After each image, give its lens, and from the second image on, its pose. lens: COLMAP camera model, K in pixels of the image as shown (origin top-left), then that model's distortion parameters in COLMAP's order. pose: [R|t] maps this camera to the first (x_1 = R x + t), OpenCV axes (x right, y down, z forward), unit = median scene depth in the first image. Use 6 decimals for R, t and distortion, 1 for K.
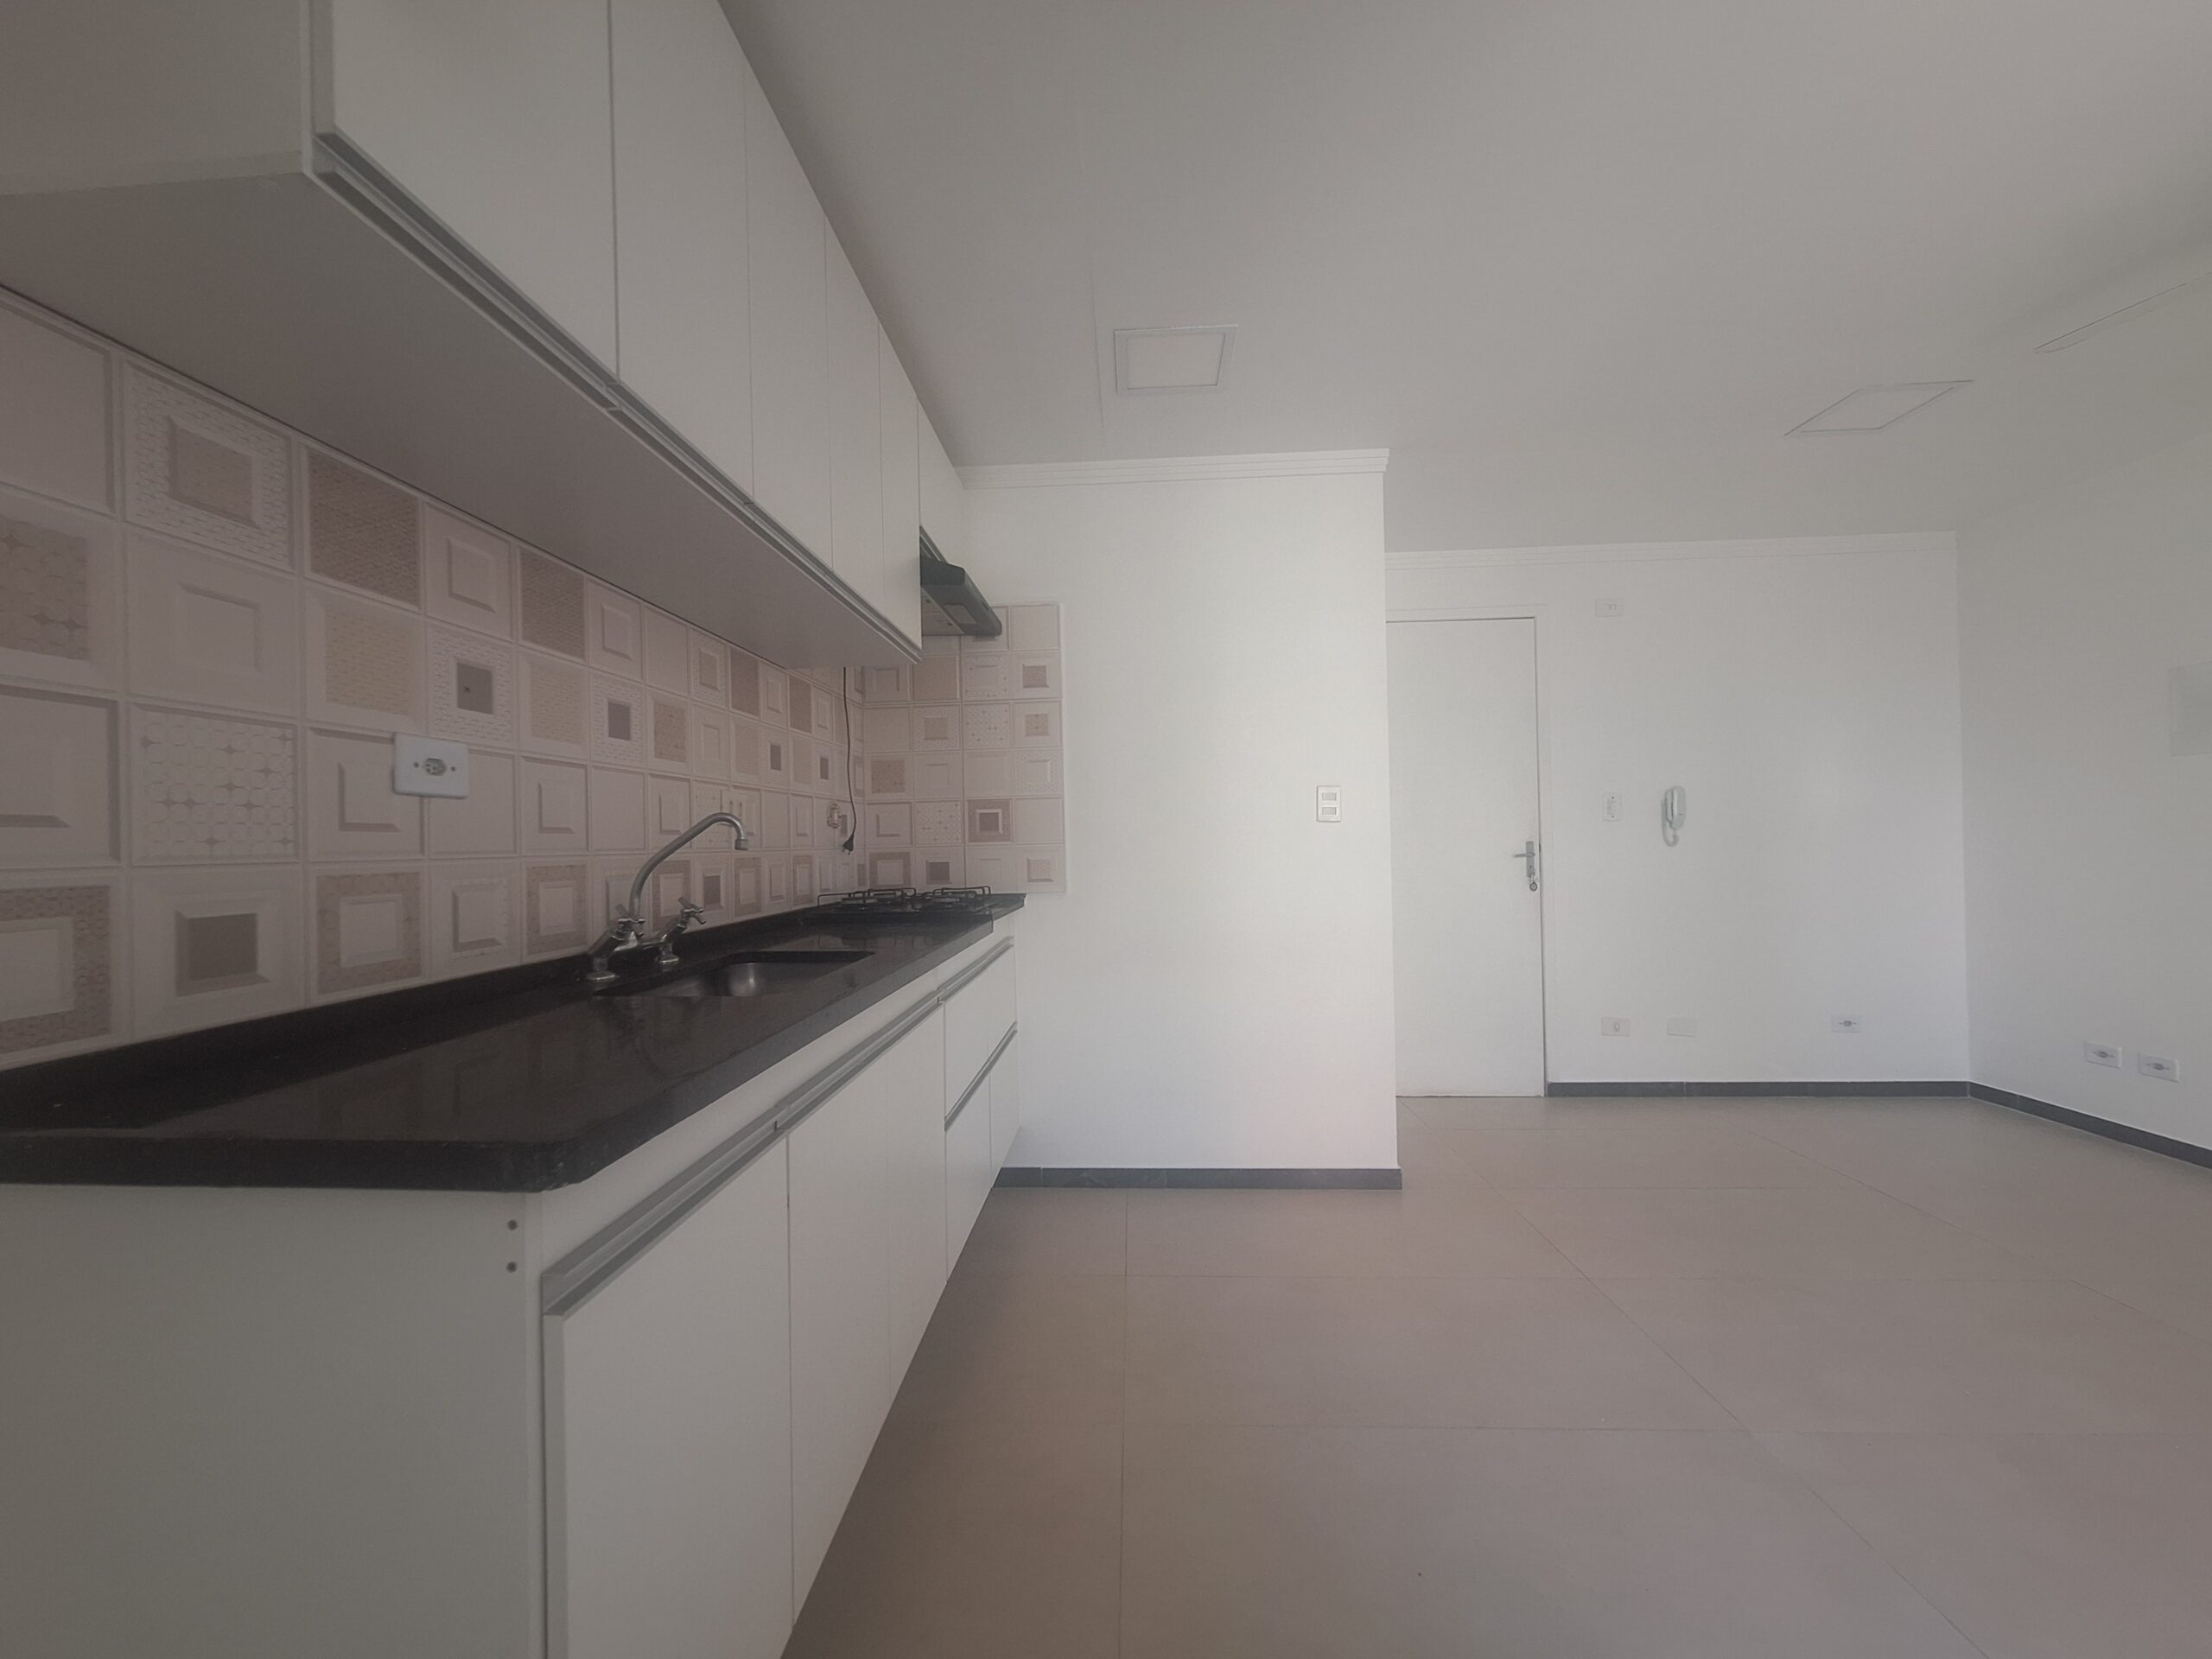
lens RADIAL K [[882.6, 0, 1096.3], [0, 882.6, 837.7], [0, 0, 1]] dist [-0.002237, -0.000085]
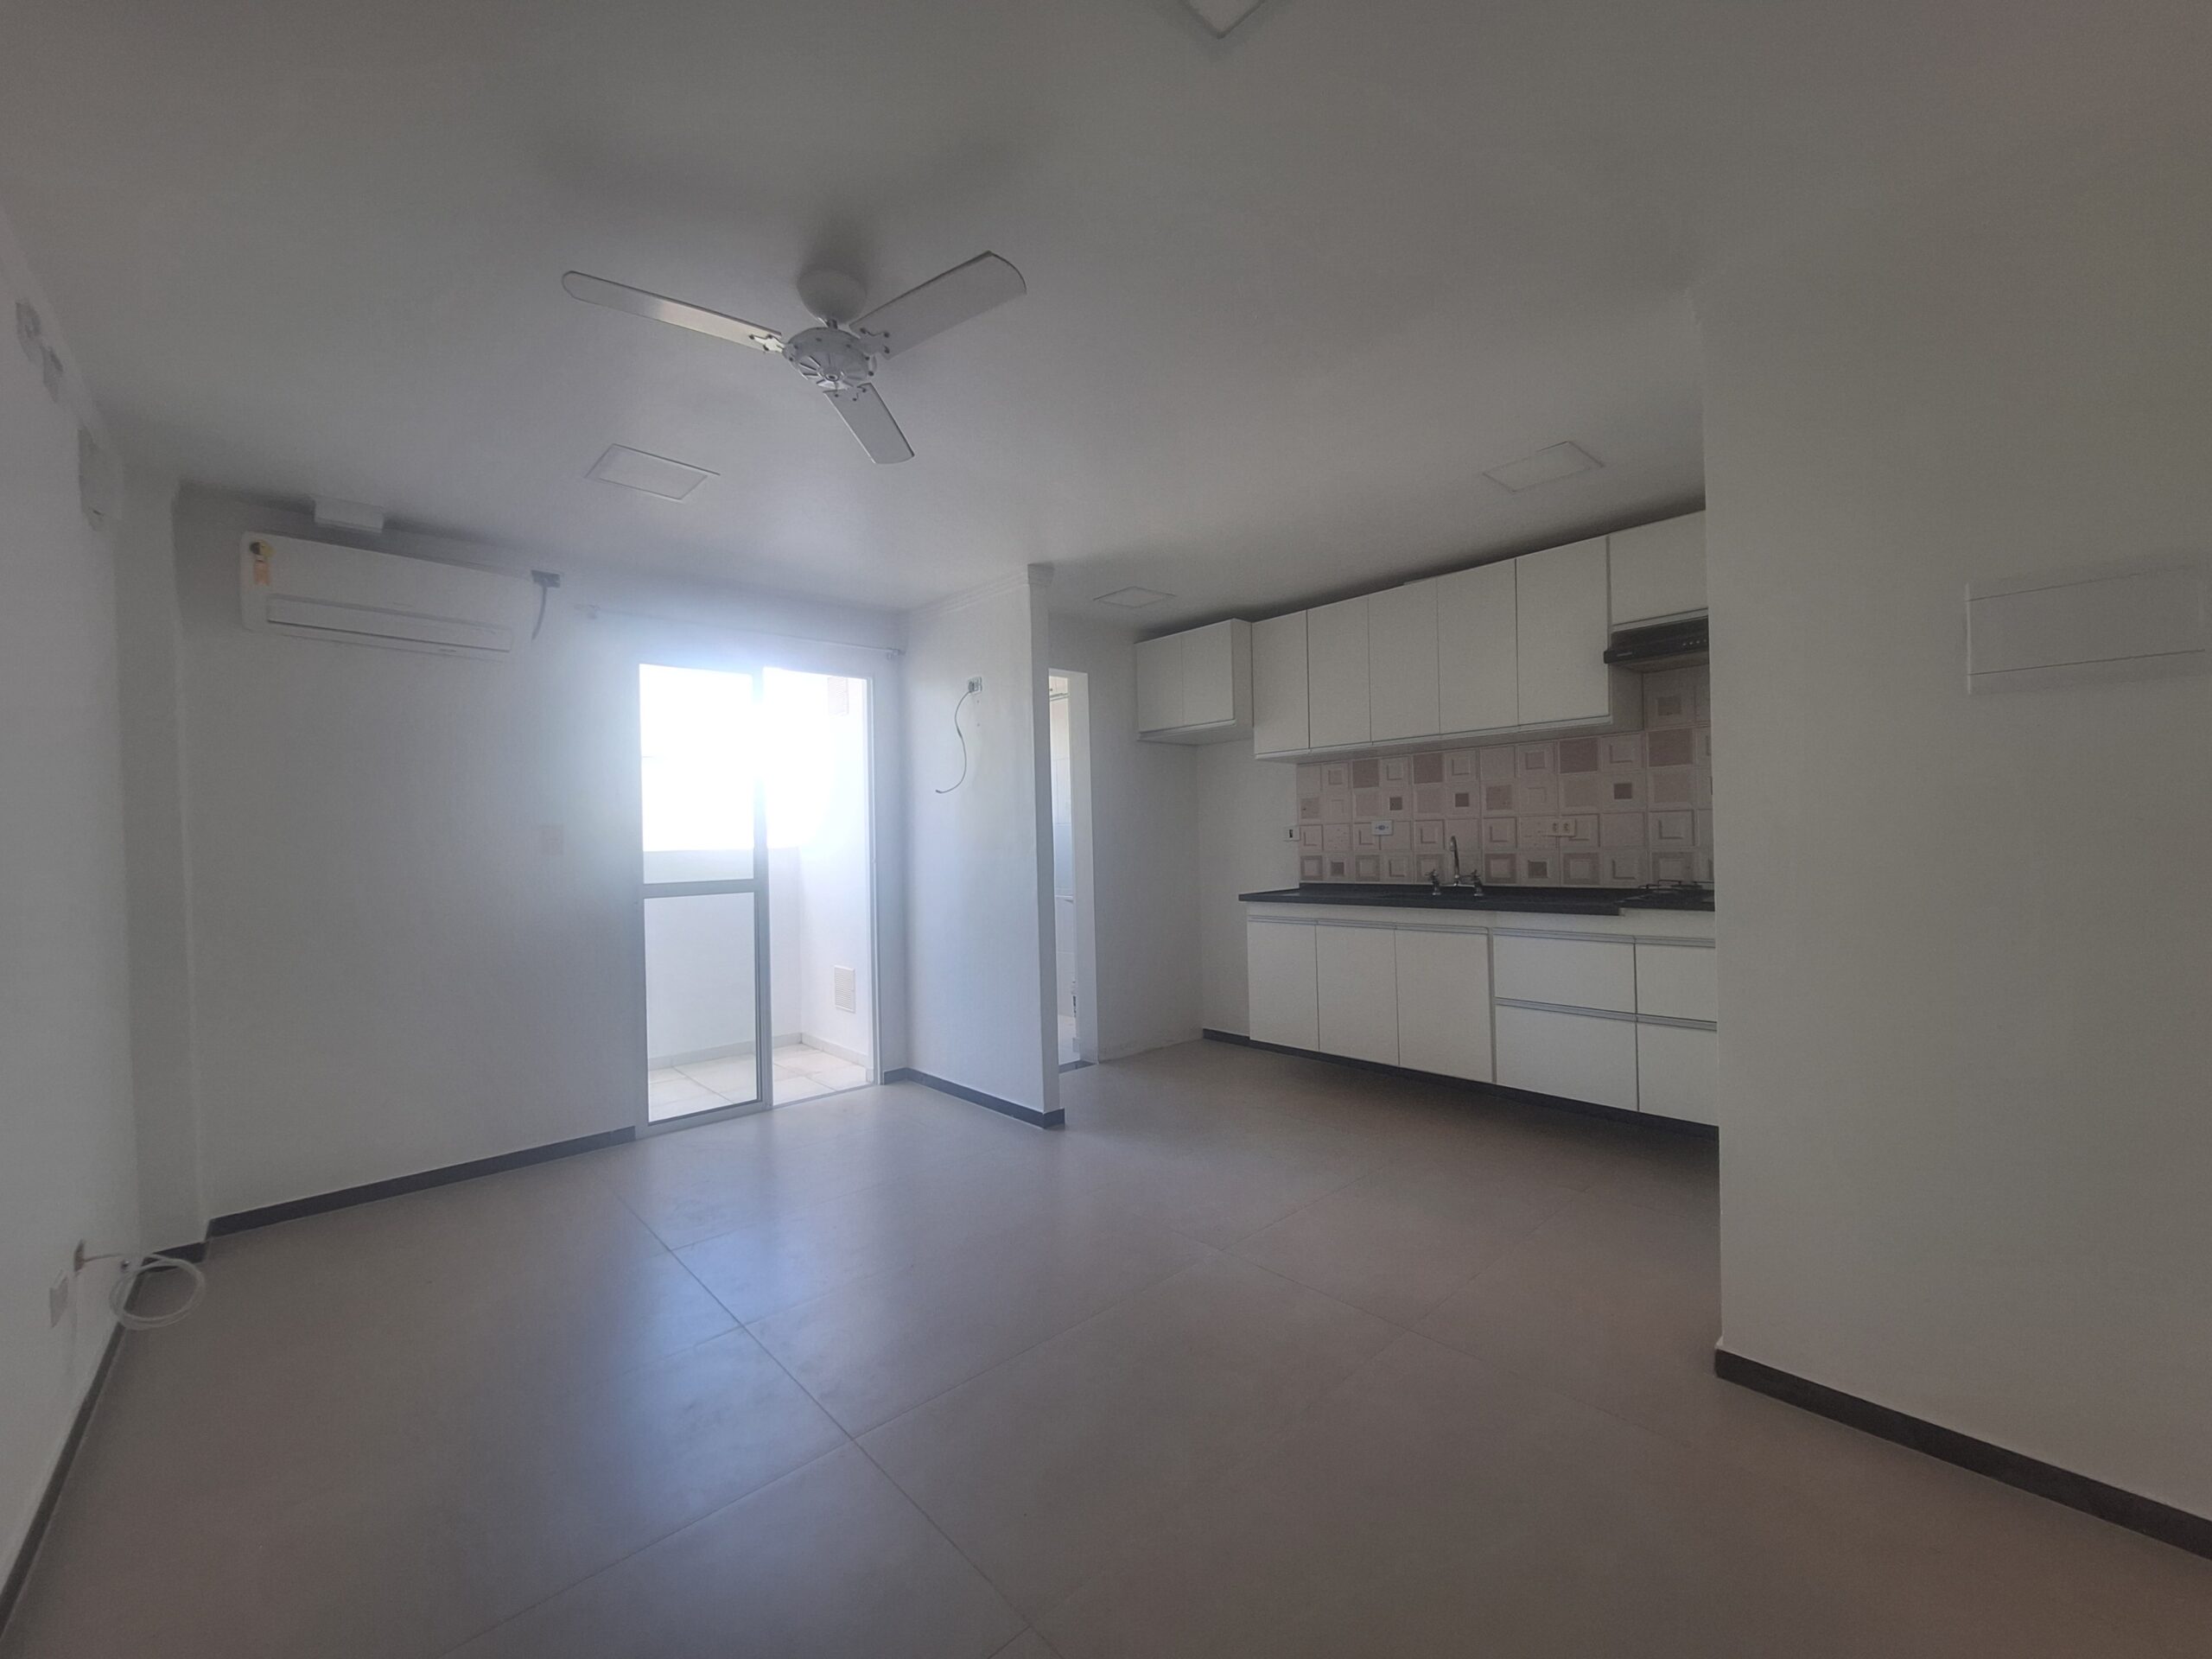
lens RADIAL K [[882.6, 0, 1096.3], [0, 882.6, 837.7], [0, 0, 1]] dist [-0.002237, -0.000085]
pose [[-0.701613, 0.033046, -0.711792, 1.334823], [0.044294, 0.999015, 0.002720, -0.047853], [0.711180, -0.029619, -0.702385, 1.315898]]
